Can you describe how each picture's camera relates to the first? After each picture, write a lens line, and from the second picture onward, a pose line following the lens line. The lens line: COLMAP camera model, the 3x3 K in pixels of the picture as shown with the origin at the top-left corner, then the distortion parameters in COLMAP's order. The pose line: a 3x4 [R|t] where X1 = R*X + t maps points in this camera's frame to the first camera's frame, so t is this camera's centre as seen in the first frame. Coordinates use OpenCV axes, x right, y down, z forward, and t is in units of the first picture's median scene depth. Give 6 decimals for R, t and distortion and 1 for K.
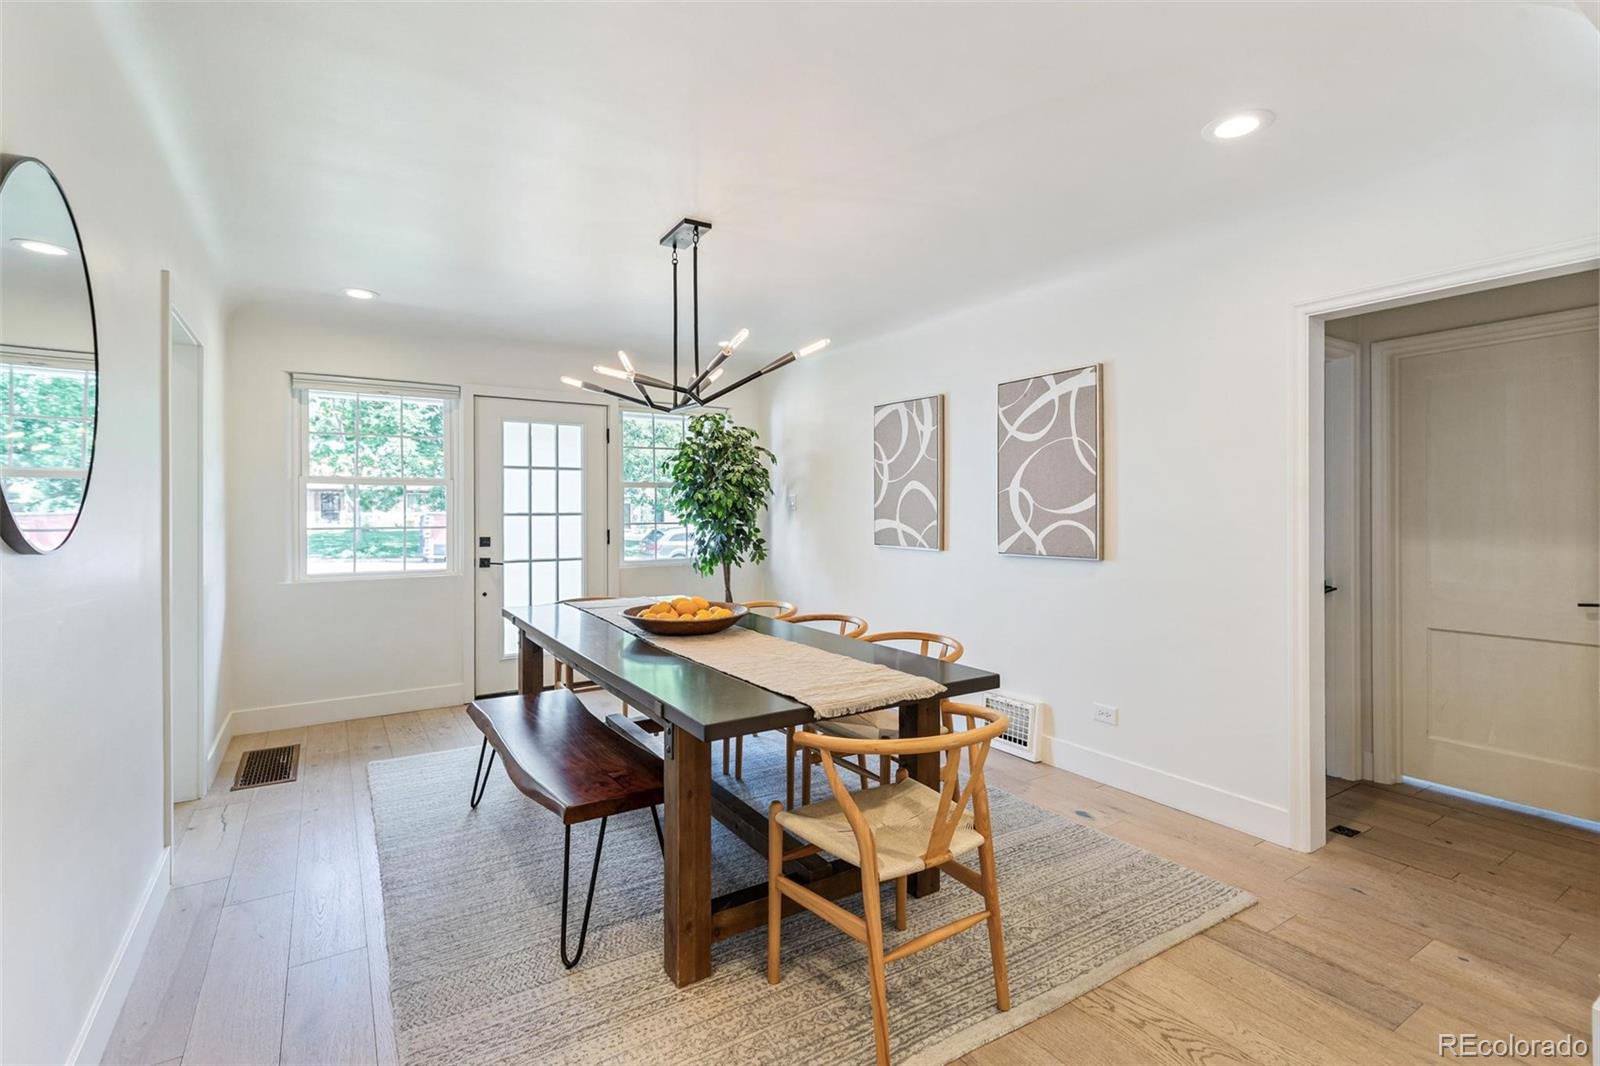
lens RADIAL K [[731.8, 0, 794.5], [0, 731.8, 523.6], [0, 0, 1]] dist [0.002365, 0.000138]
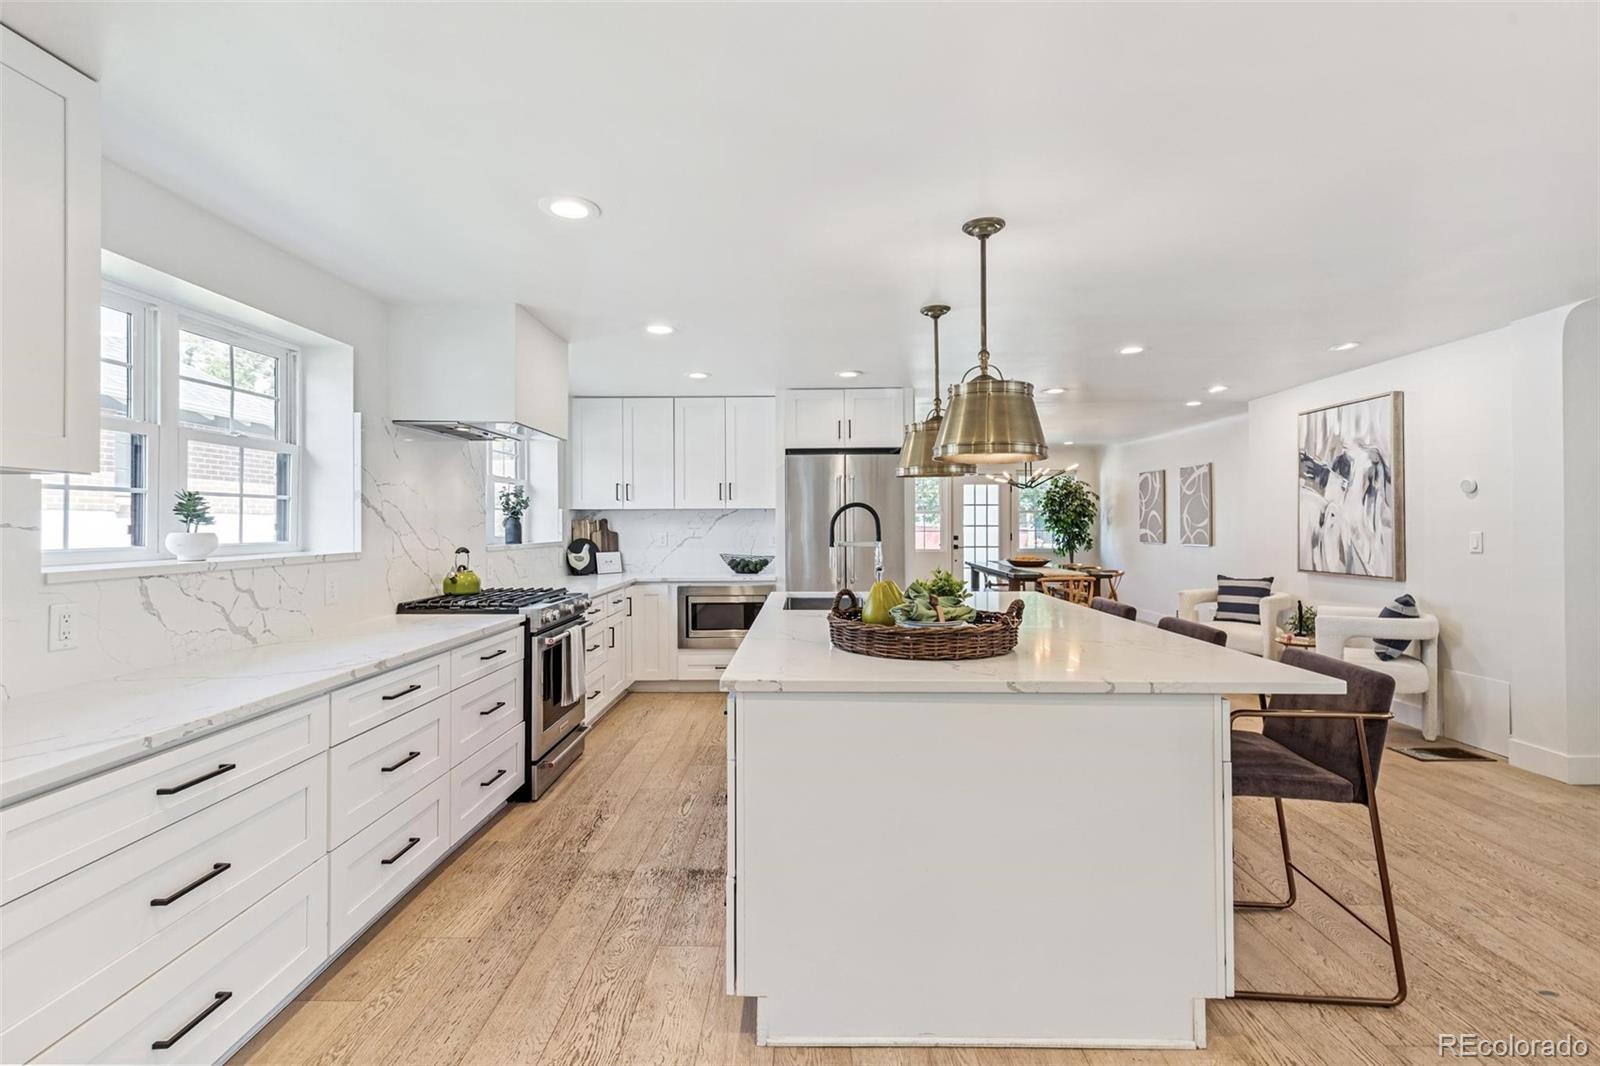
lens RADIAL K [[731.8, 0, 794.7], [0, 731.8, 527.9], [0, 0, 1]] dist [0.002365, 0.000138]
pose [[0.833864, 0.003808, -0.551956, 0.394791], [-0.008279, 0.999950, -0.005608, 0.009809], [0.551907, 0.009246, 0.833854, -1.113117]]
